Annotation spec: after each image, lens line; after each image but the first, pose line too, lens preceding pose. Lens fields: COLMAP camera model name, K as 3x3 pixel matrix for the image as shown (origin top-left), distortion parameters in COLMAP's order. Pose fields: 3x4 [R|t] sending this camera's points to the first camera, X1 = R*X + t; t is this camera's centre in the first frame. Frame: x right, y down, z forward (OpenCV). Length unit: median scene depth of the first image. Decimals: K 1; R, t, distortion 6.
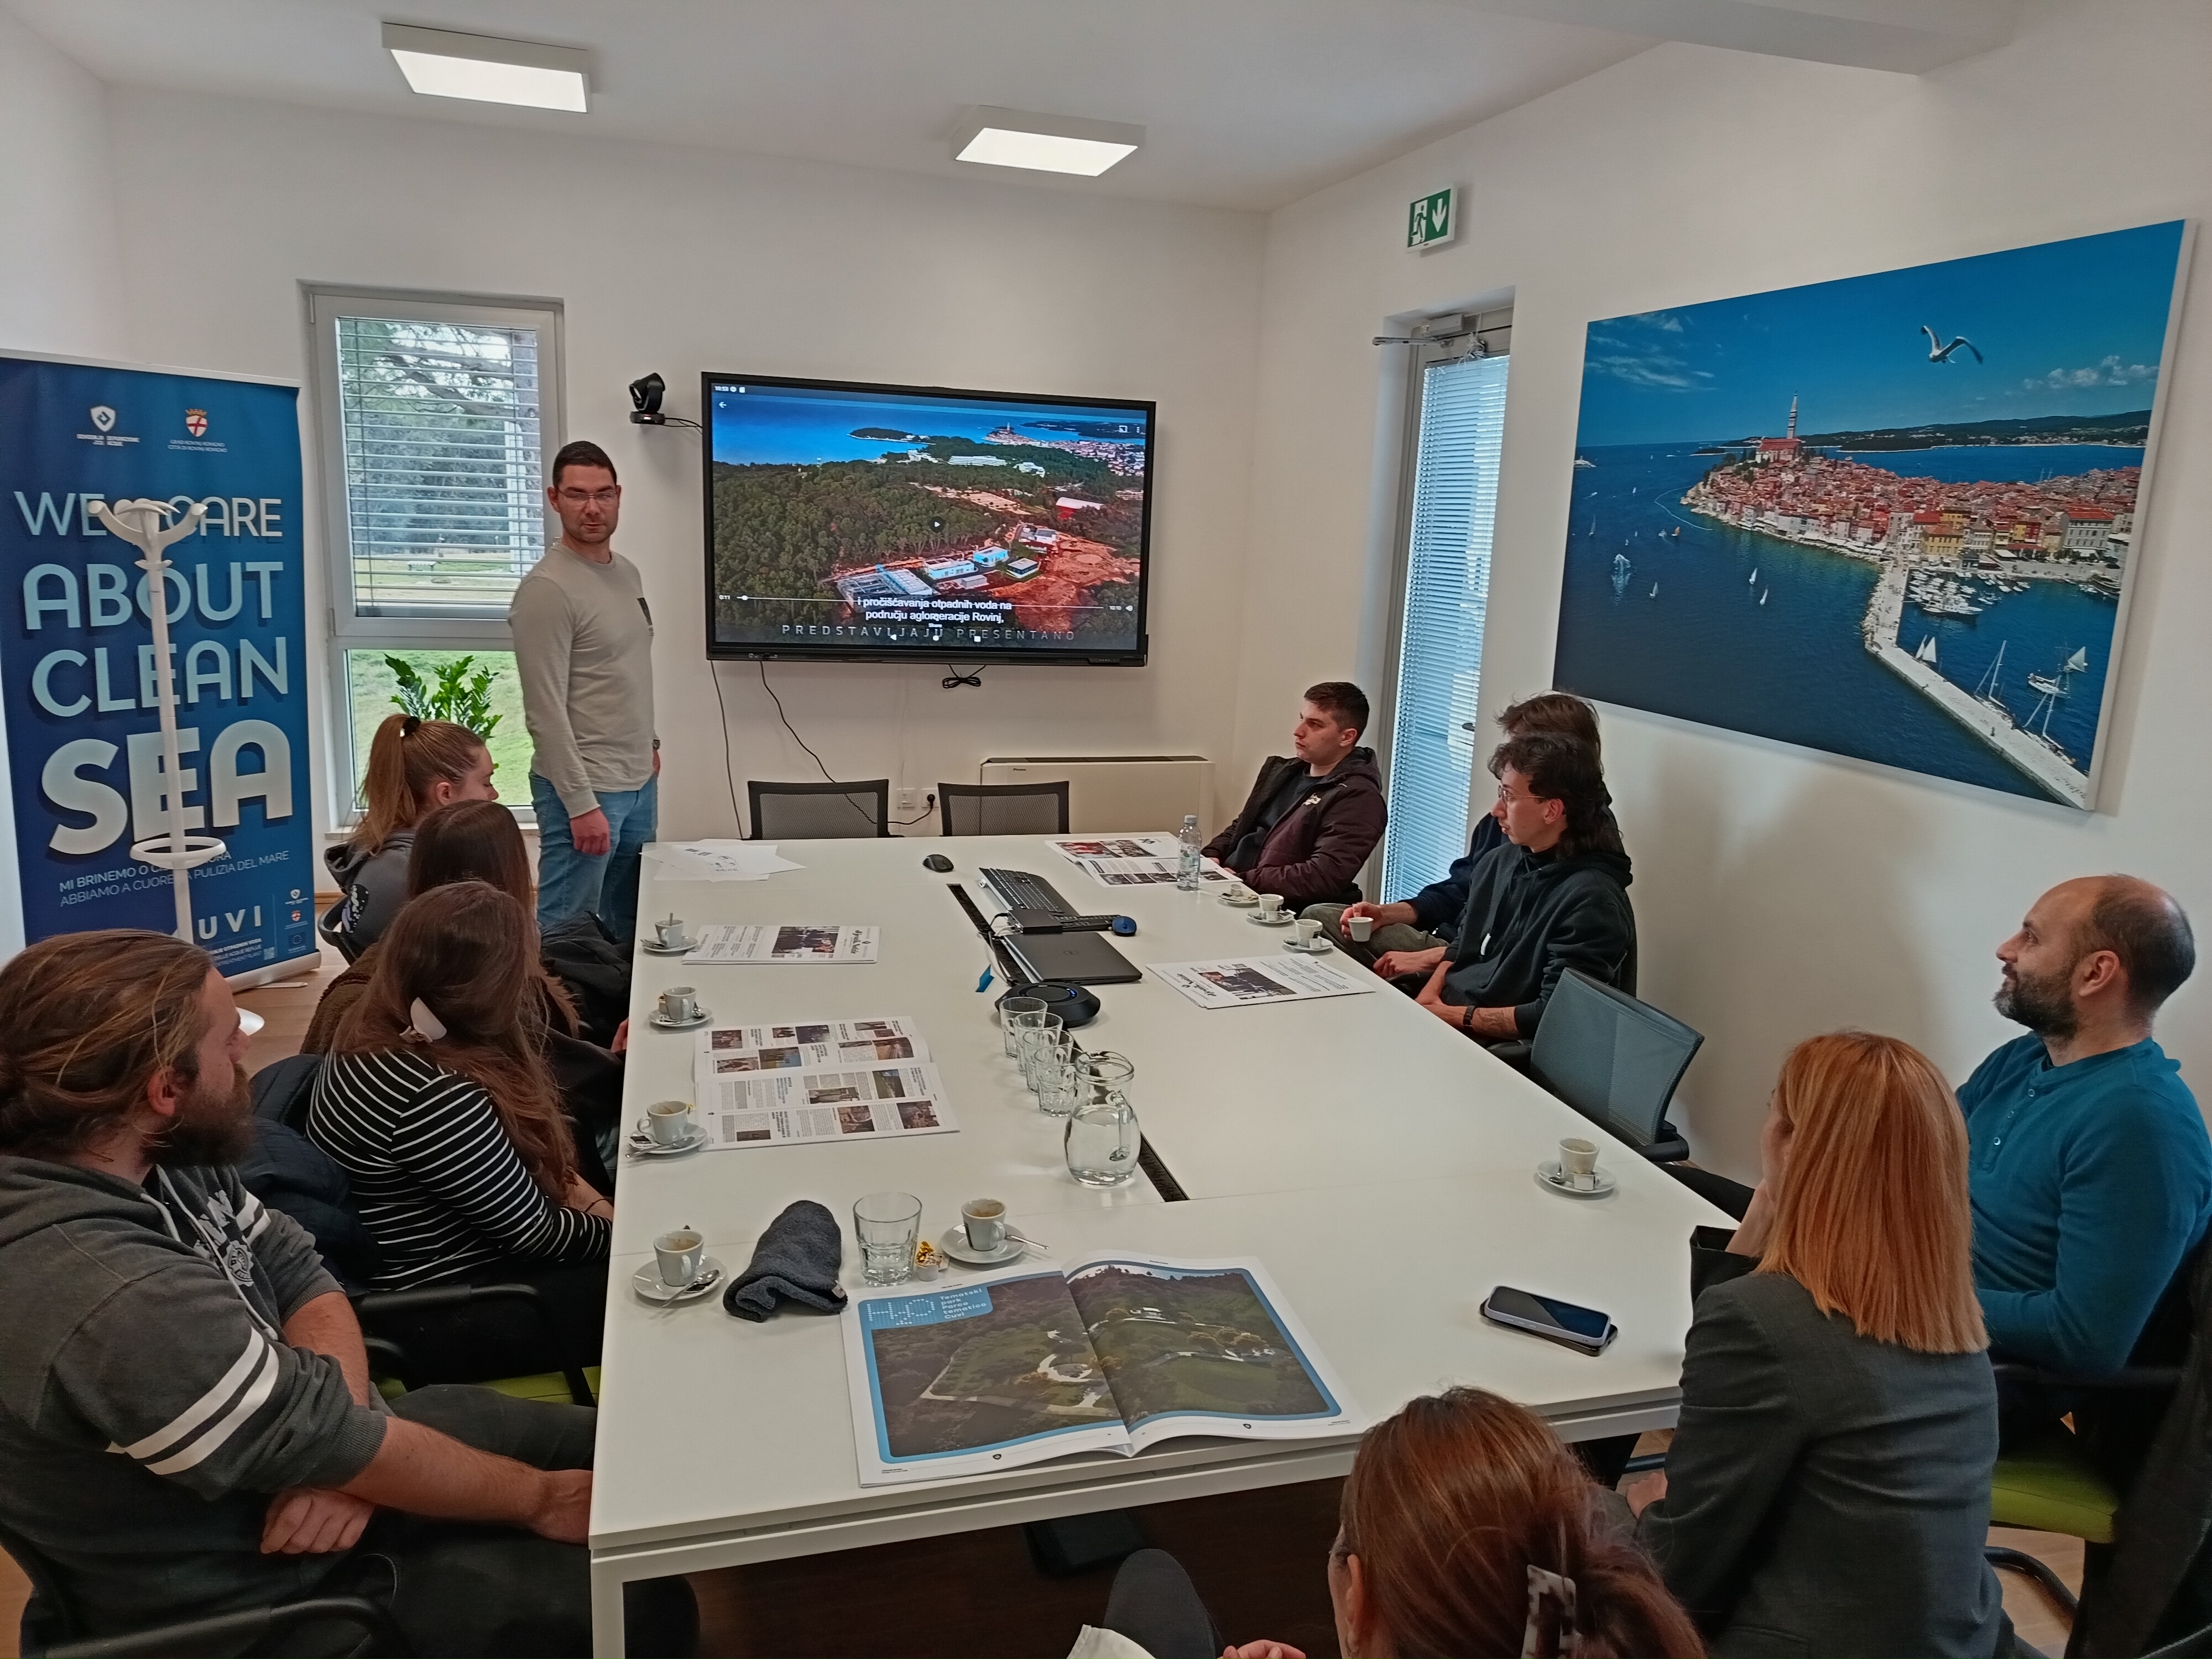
lens RADIAL K [[1571.4, 0, 1115.7], [0, 1571.4, 828.9], [0, 0, 1]] dist [0.066165, -0.061204]
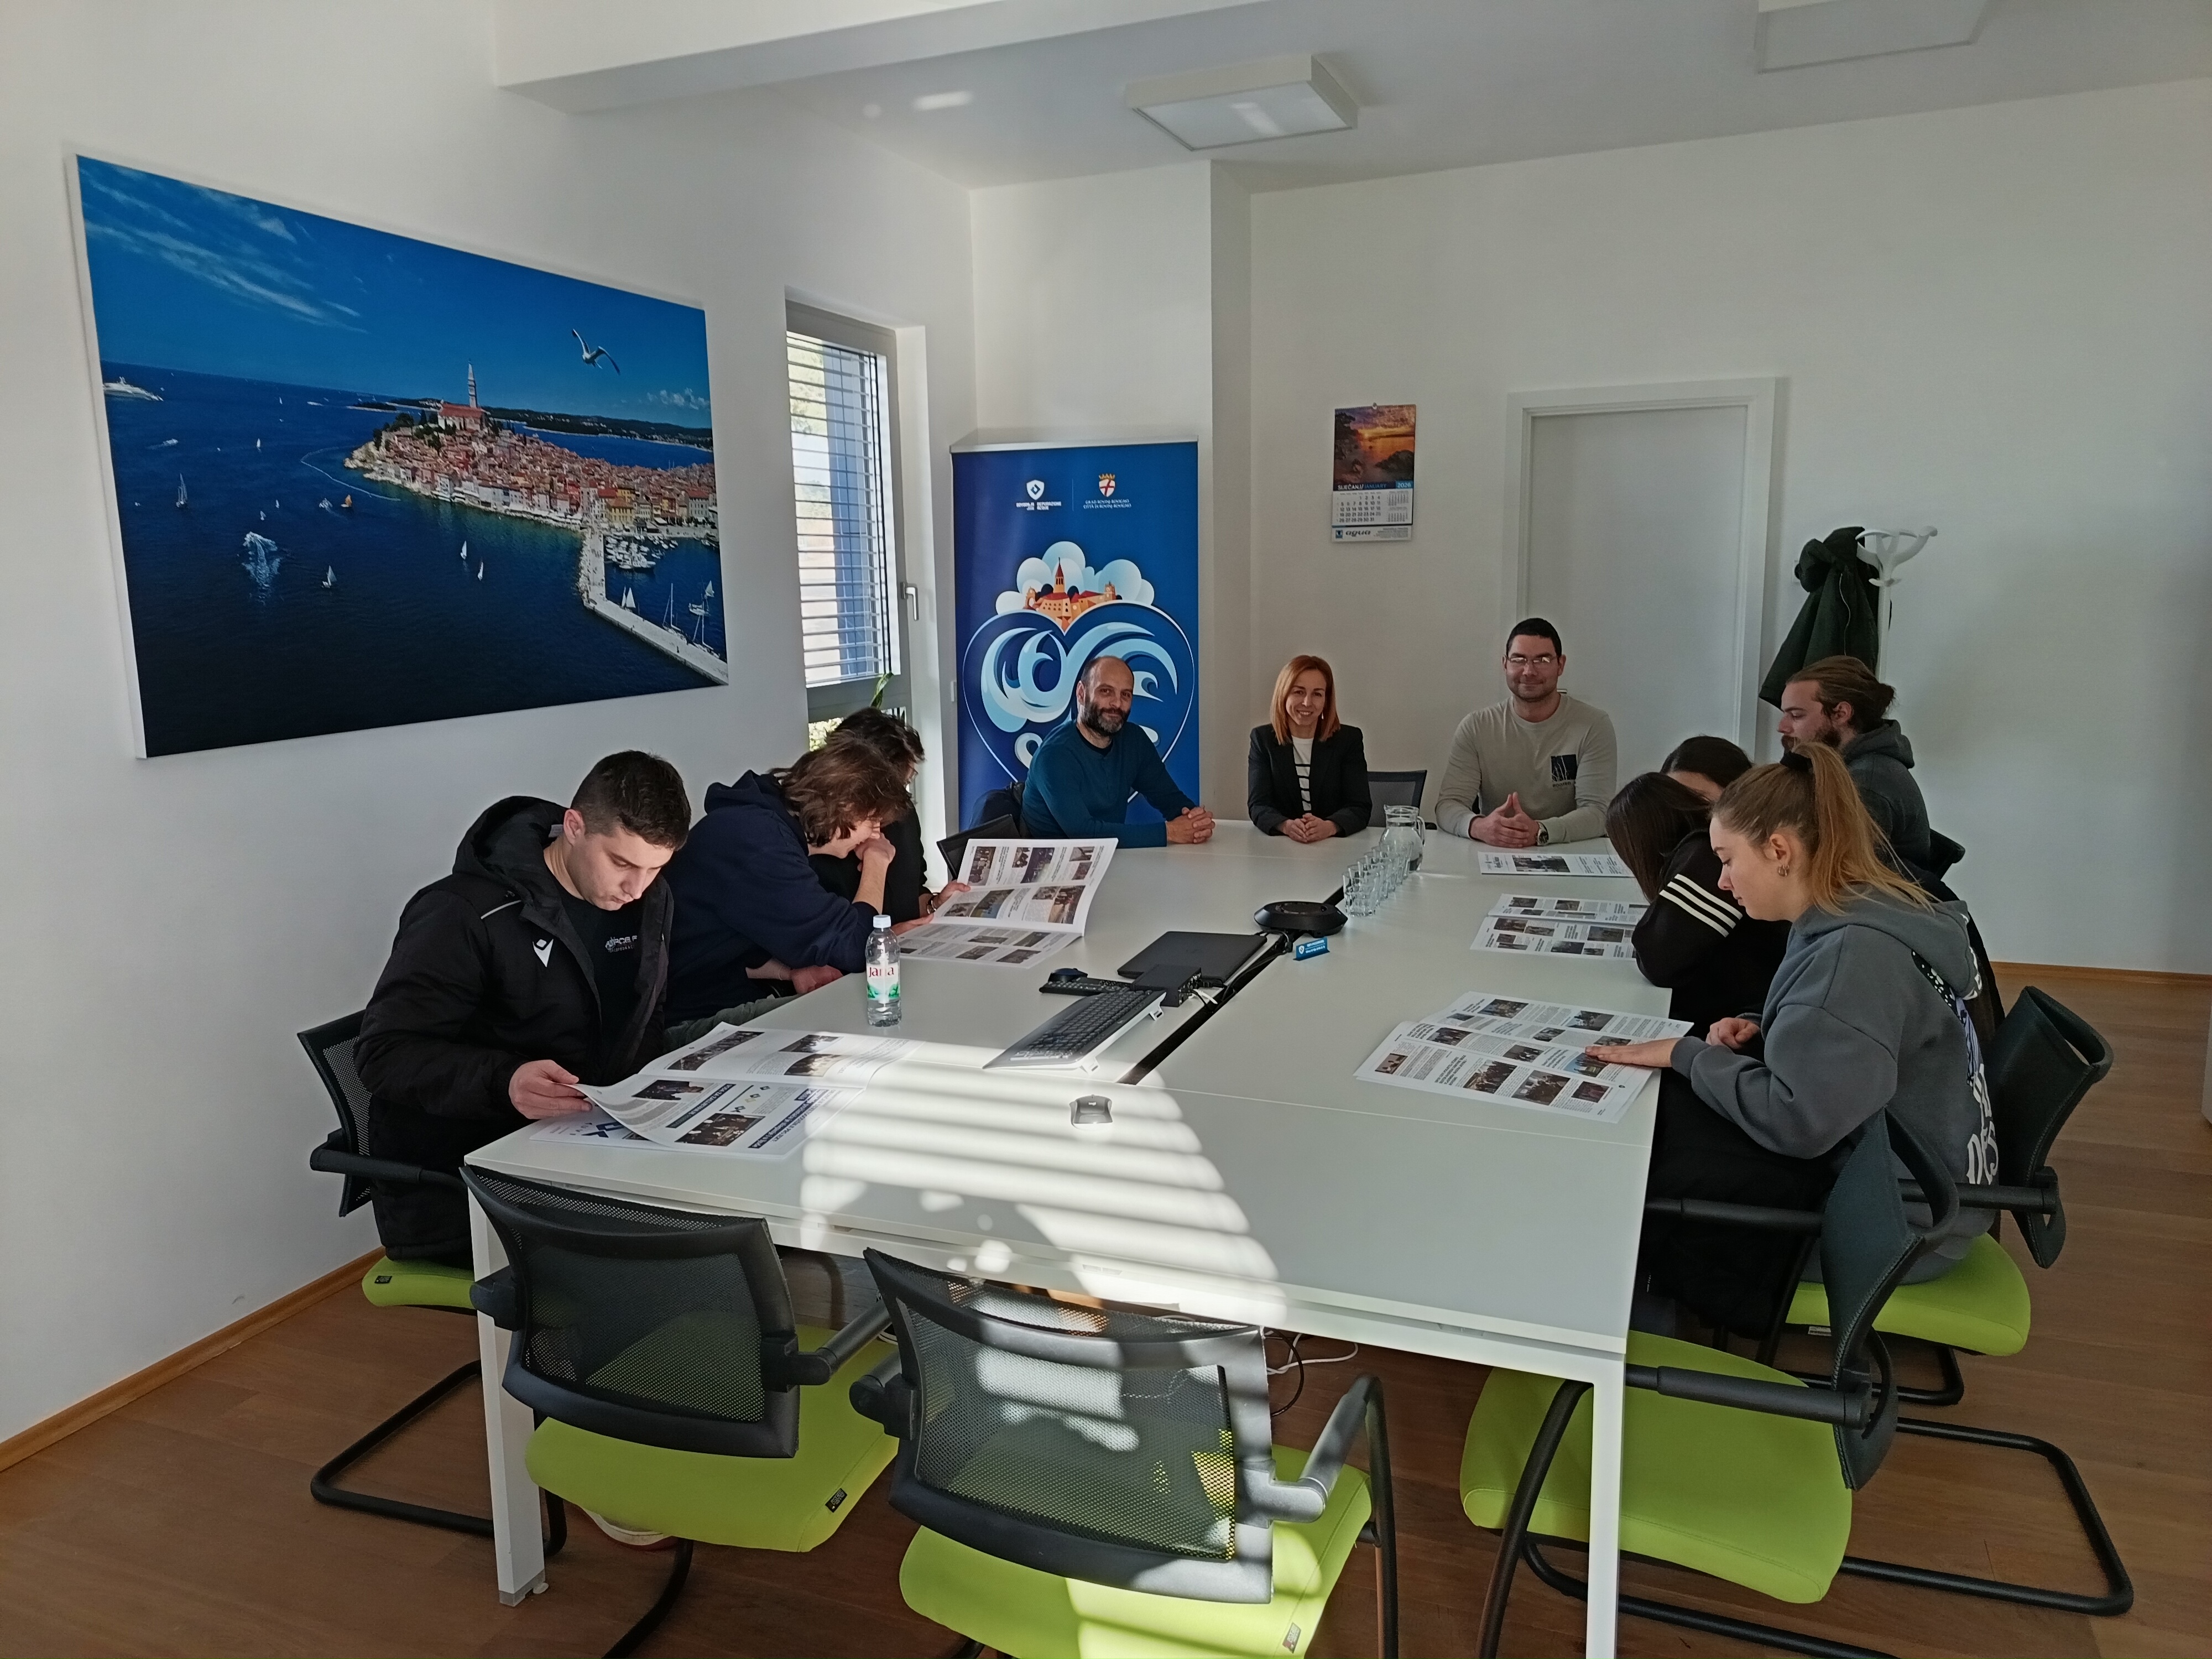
lens RADIAL K [[1571.4, 0, 1110.3], [0, 1571.4, 823.7], [0, 0, 1]] dist [0.066165, -0.061204]
pose [[-0.800556, -0.117845, 0.587556, -0.532437], [0.111768, 0.933907, 0.339598, -0.317745], [-0.588742, 0.337537, -0.734474, 1.697553]]
